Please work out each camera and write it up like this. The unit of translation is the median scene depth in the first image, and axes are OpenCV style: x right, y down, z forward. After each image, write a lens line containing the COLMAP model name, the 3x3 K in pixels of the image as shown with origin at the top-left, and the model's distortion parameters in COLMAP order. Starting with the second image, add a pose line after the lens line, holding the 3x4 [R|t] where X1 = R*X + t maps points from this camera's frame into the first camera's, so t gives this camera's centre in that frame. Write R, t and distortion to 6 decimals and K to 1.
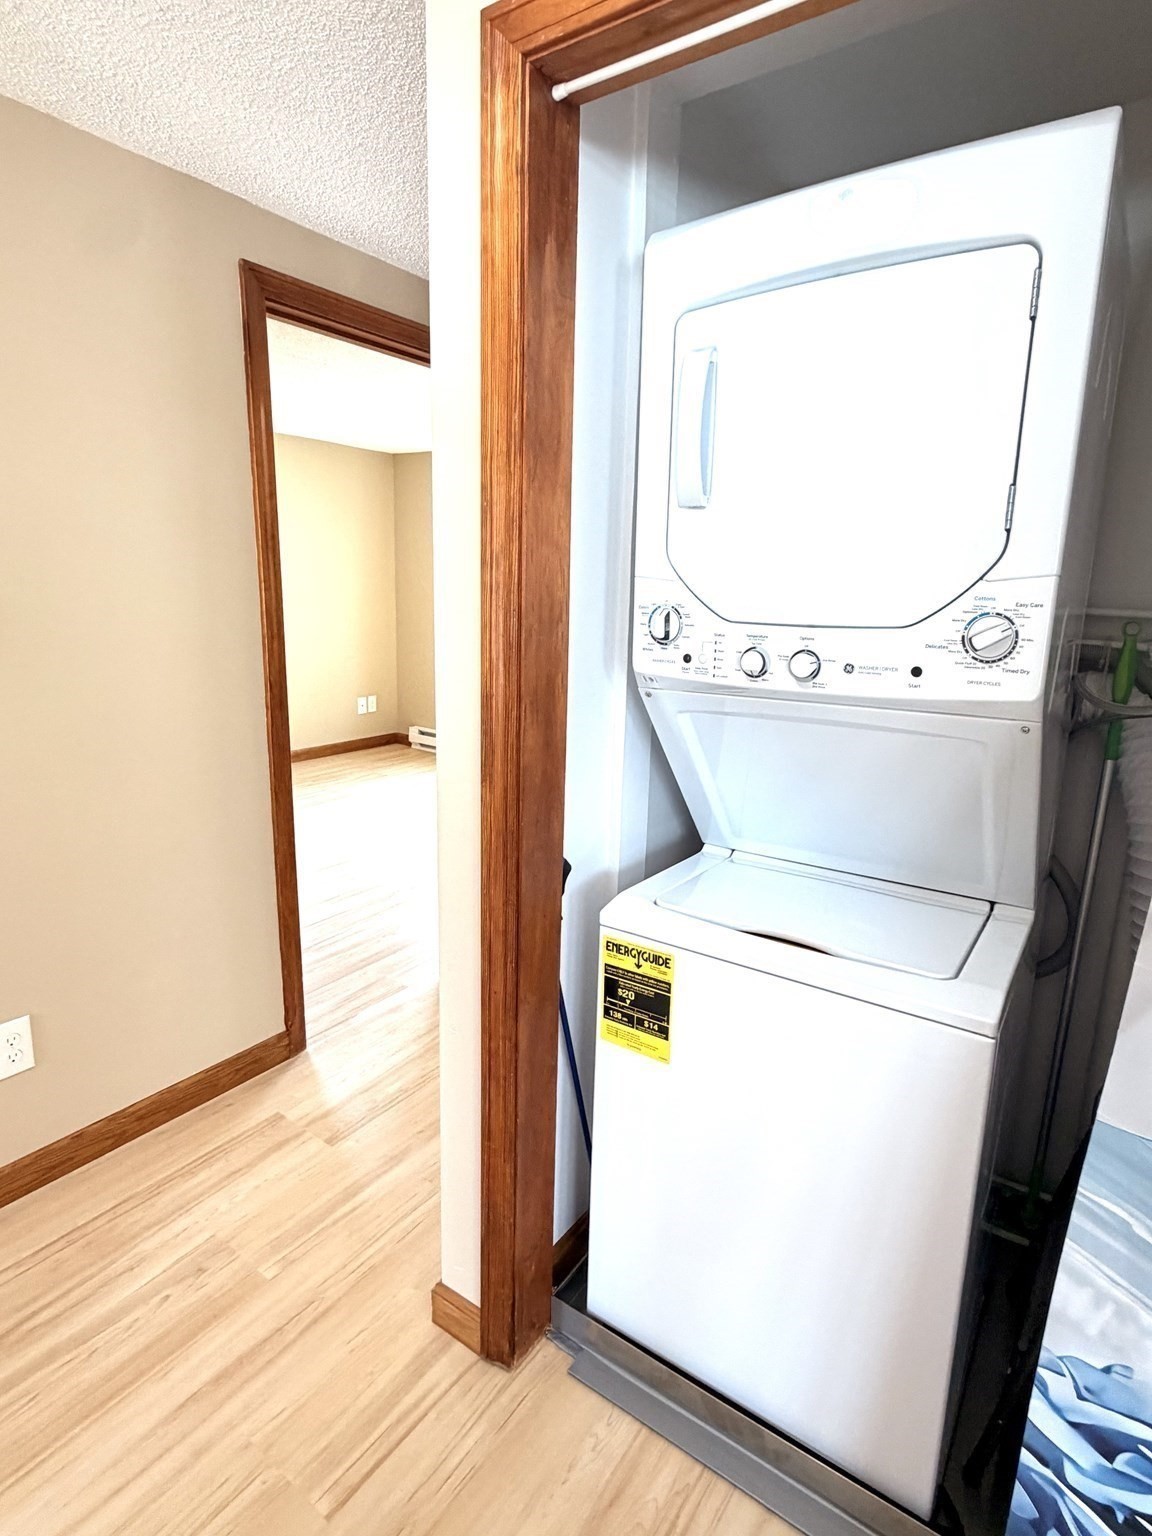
lens RADIAL K [[812.1, 0, 576.6], [0, 812.1, 763.6], [0, 0, 1]] dist [0.002871, 0.001594]
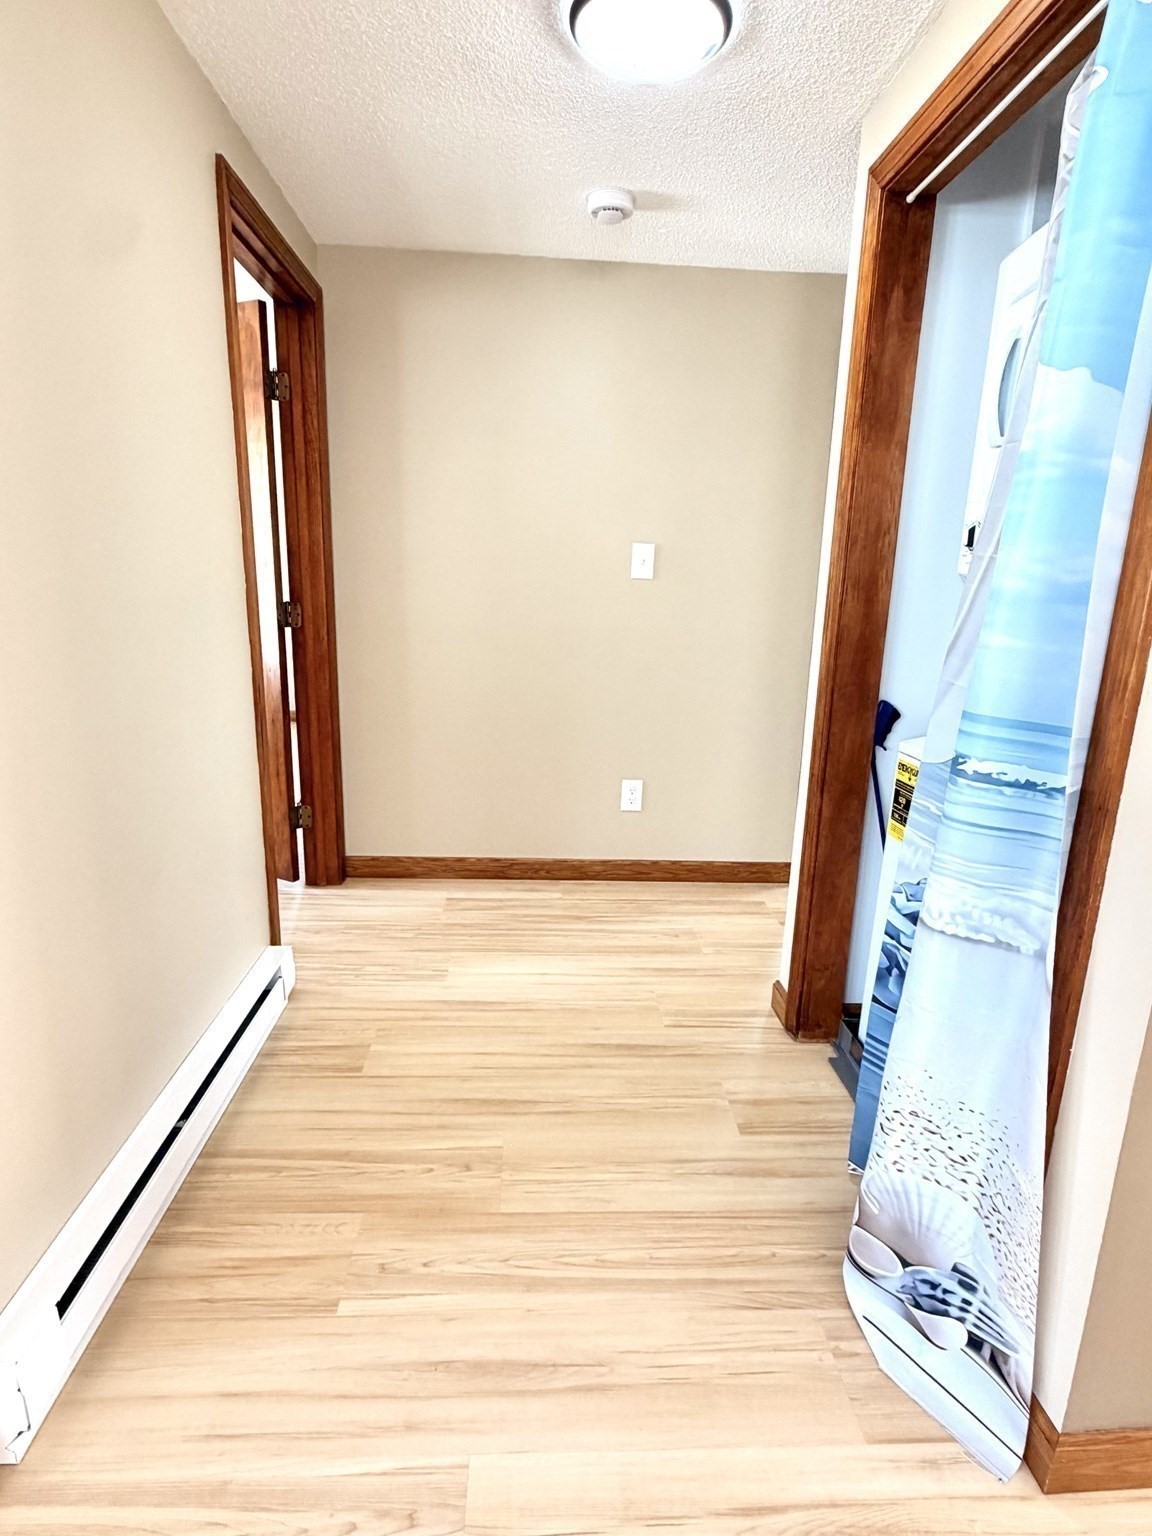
lens RADIAL K [[805.7, 0, 573.0], [0, 805.7, 767.0], [0, 0, 1]] dist [-0.001583, -0.000283]
pose [[0.622800, 0.174309, -0.762717, 0.783100], [-0.177654, 0.980908, 0.079110, 0.222402], [0.761945, 0.086230, 0.641876, -0.351613]]
